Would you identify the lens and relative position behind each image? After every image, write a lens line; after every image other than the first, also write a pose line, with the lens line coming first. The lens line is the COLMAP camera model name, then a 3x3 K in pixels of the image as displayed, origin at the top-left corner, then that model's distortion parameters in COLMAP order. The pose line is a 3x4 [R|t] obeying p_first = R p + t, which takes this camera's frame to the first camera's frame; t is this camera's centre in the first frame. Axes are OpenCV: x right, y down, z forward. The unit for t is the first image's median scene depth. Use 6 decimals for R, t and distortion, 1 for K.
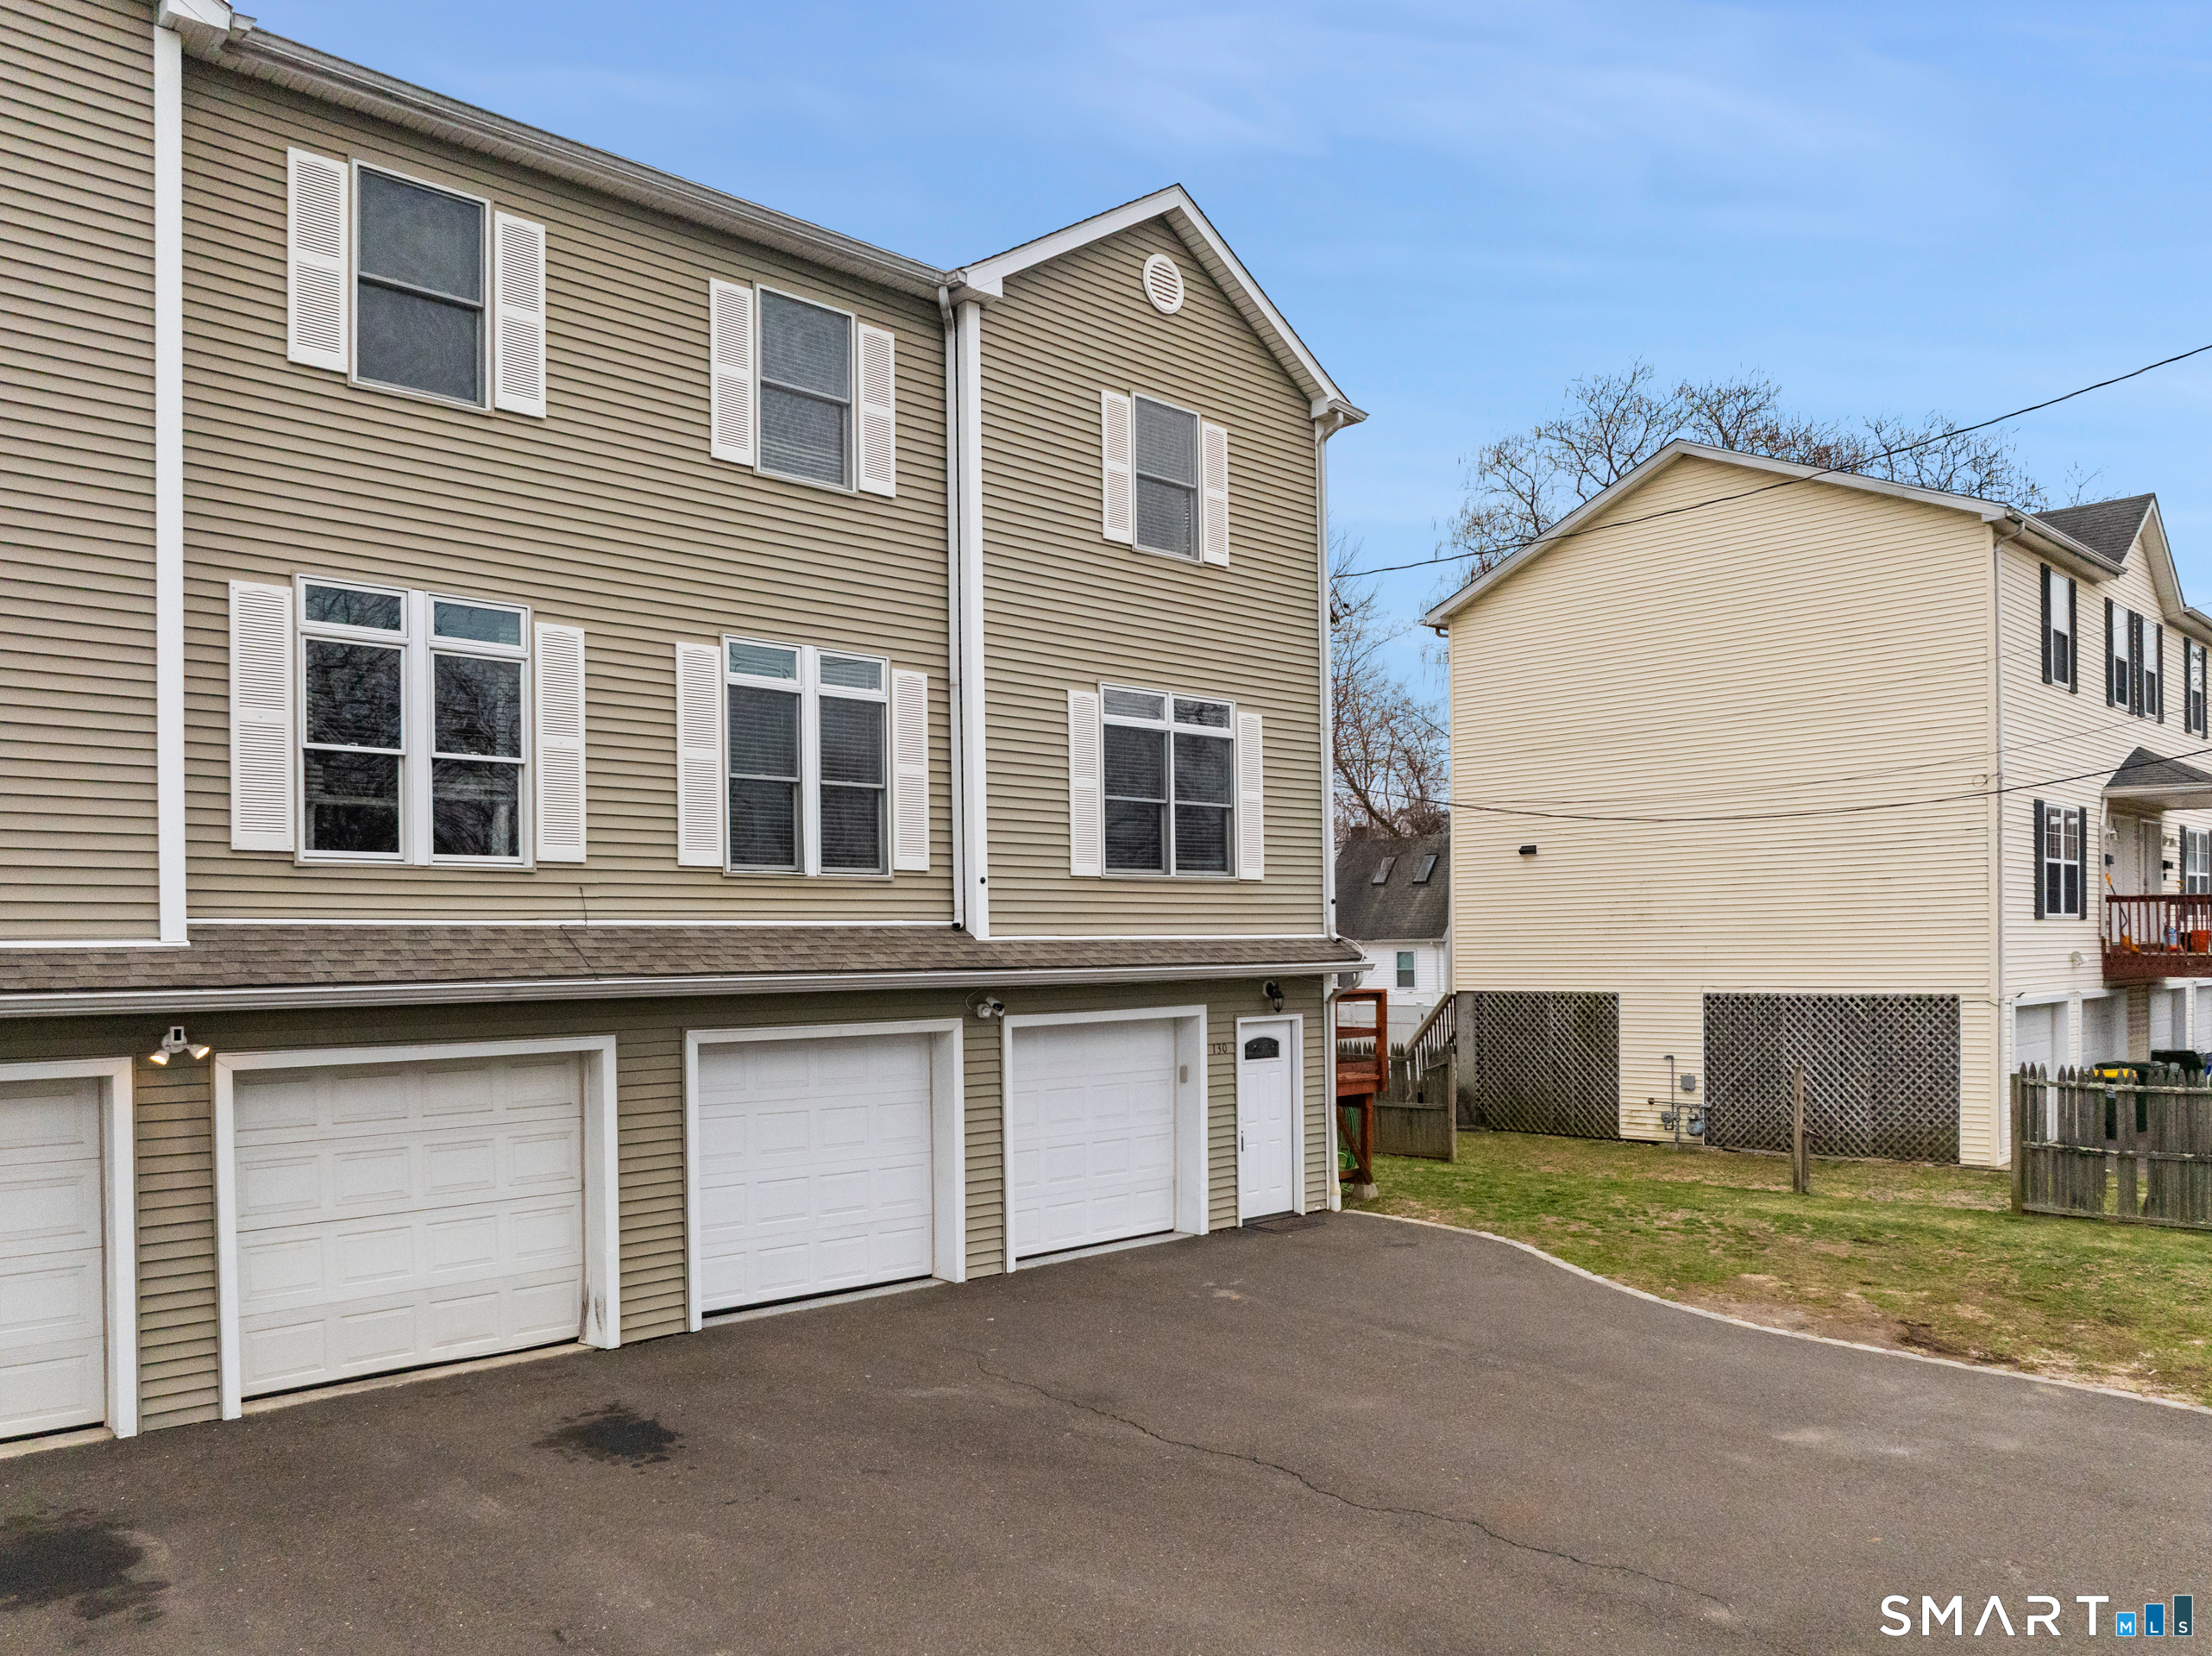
lens RADIAL K [[1620.1, 0, 1114.7], [0, 1620.1, 950.4], [0, 0, 1]] dist [-0.026684, -0.007401]
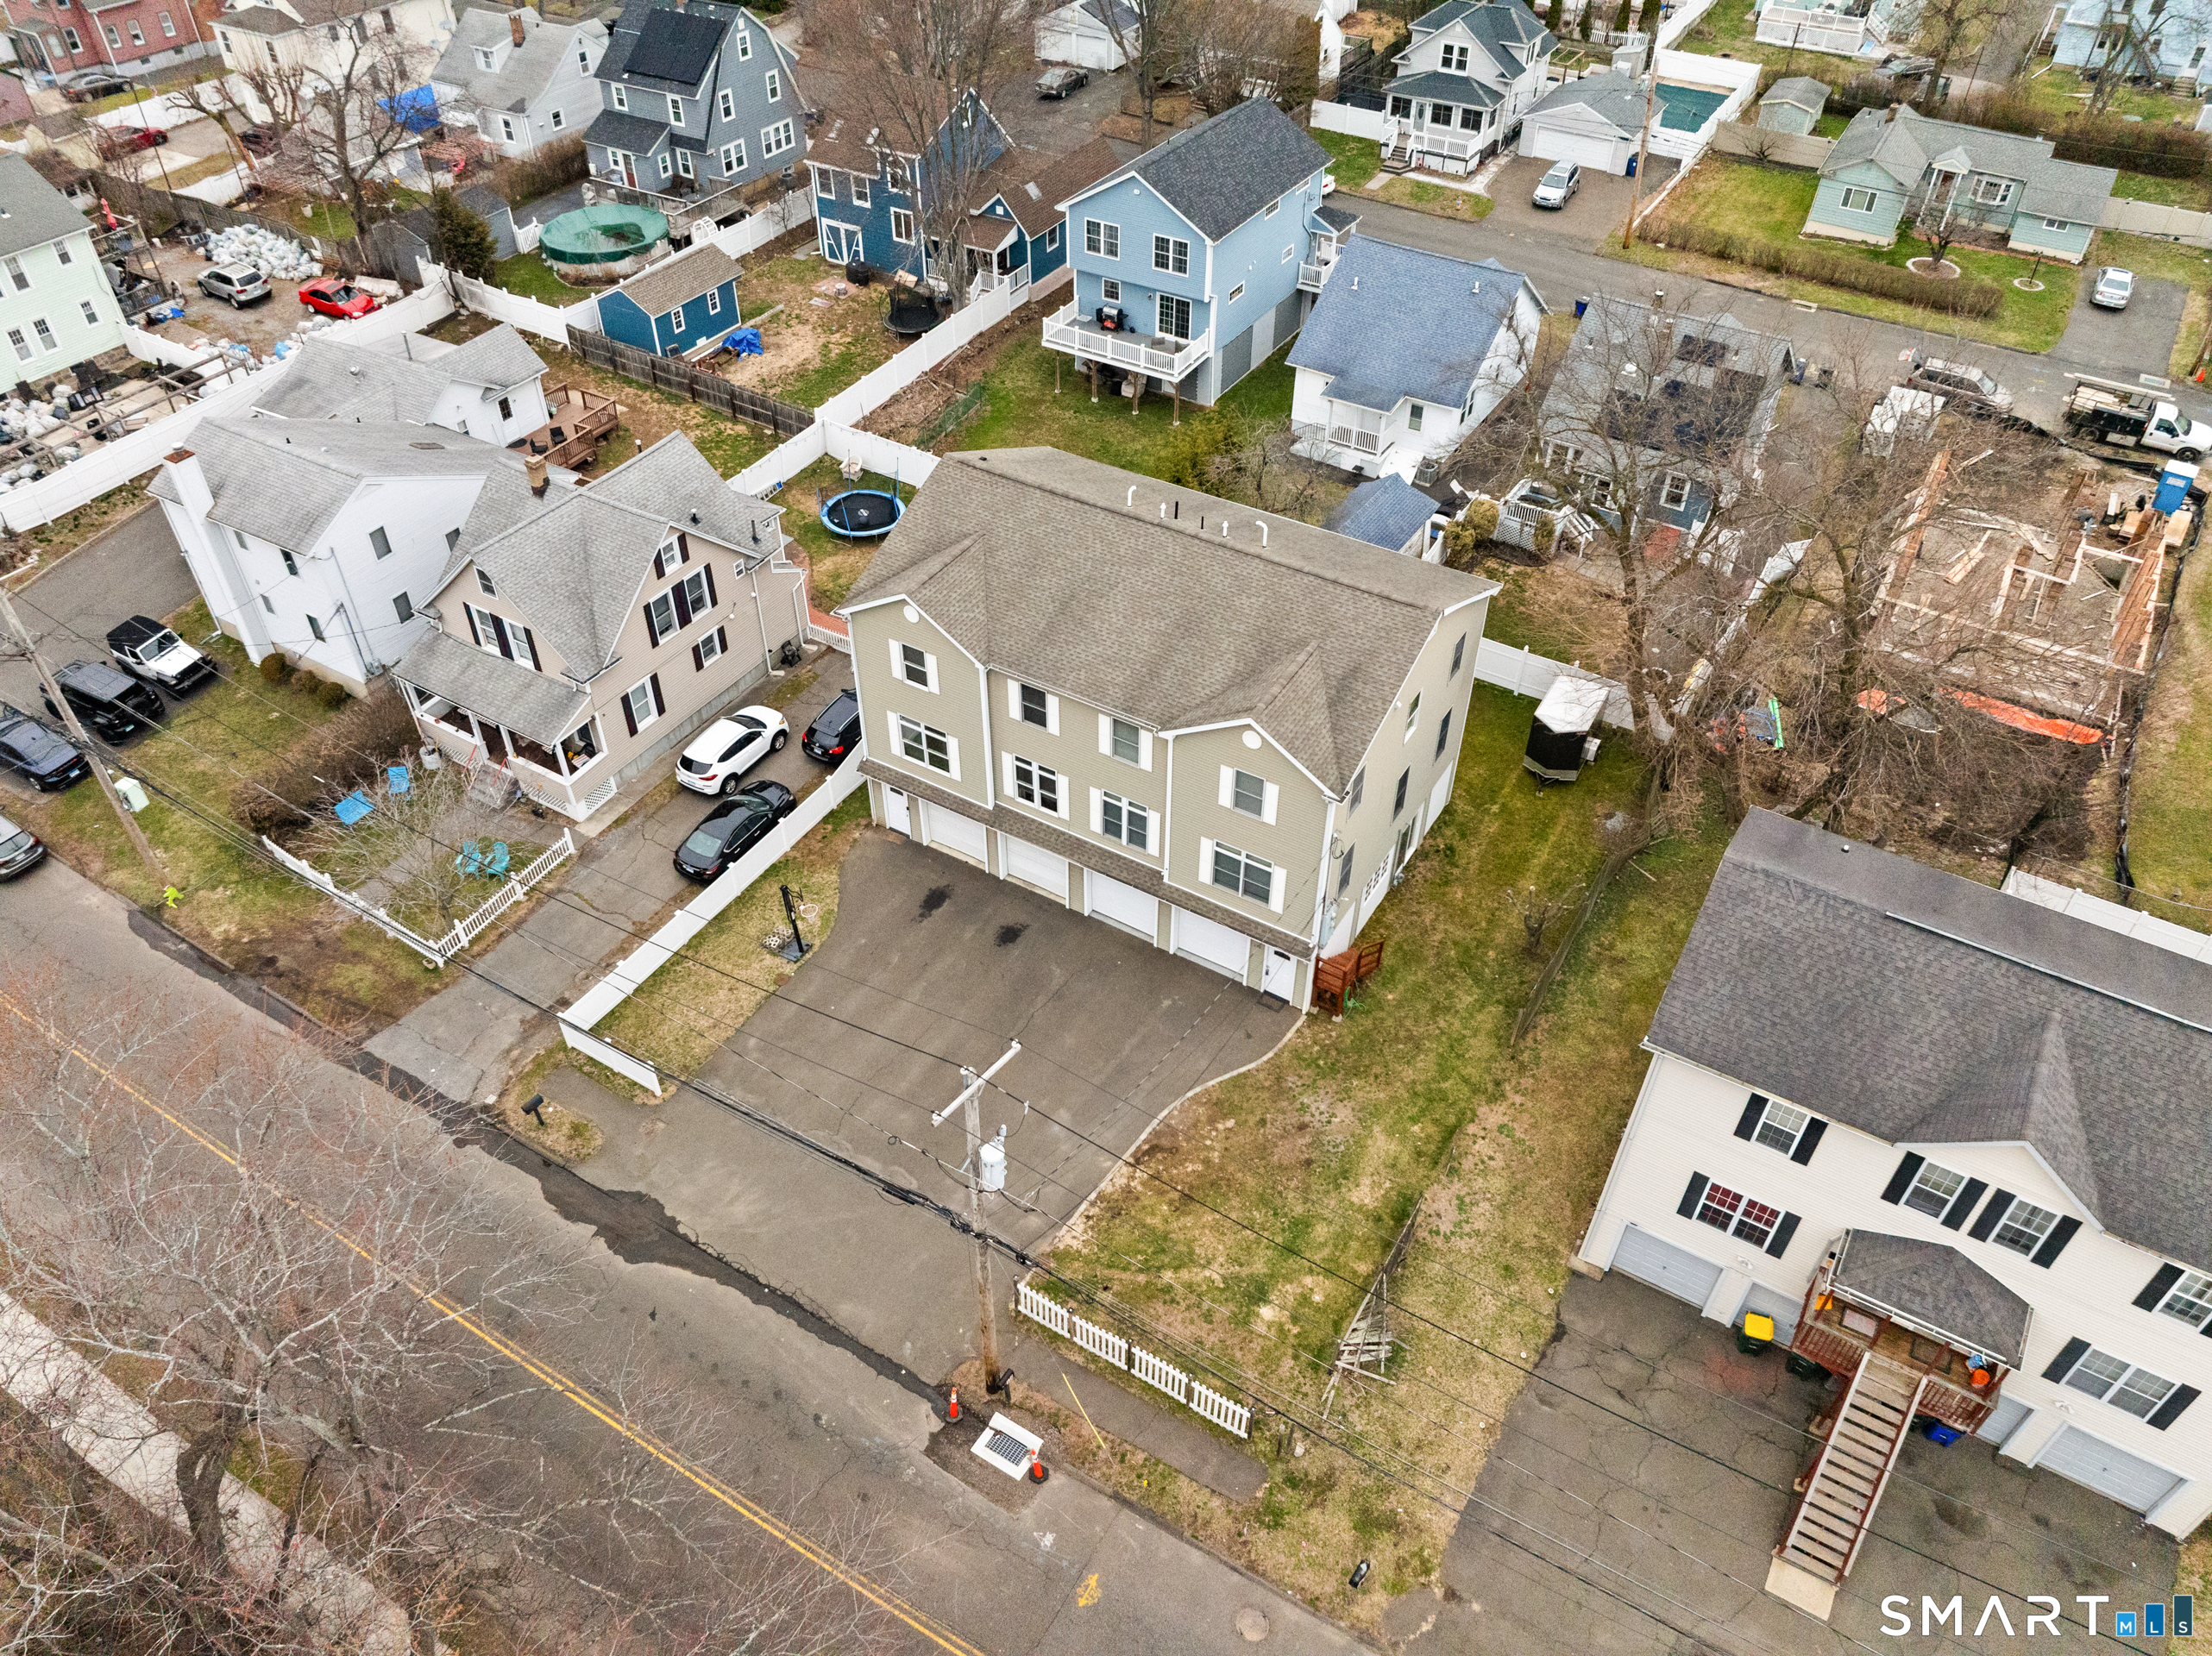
lens RADIAL K [[1573.4, 0, 1113.8], [0, 1573.4, 837.7], [0, 0, 1]] dist [-0.001527, -0.001993]
pose [[0.246110, 0.662367, -0.707602, 2.223199], [-0.008452, 0.731496, 0.681794, -2.386307], [0.969205, -0.161816, 0.185627, 0.301275]]
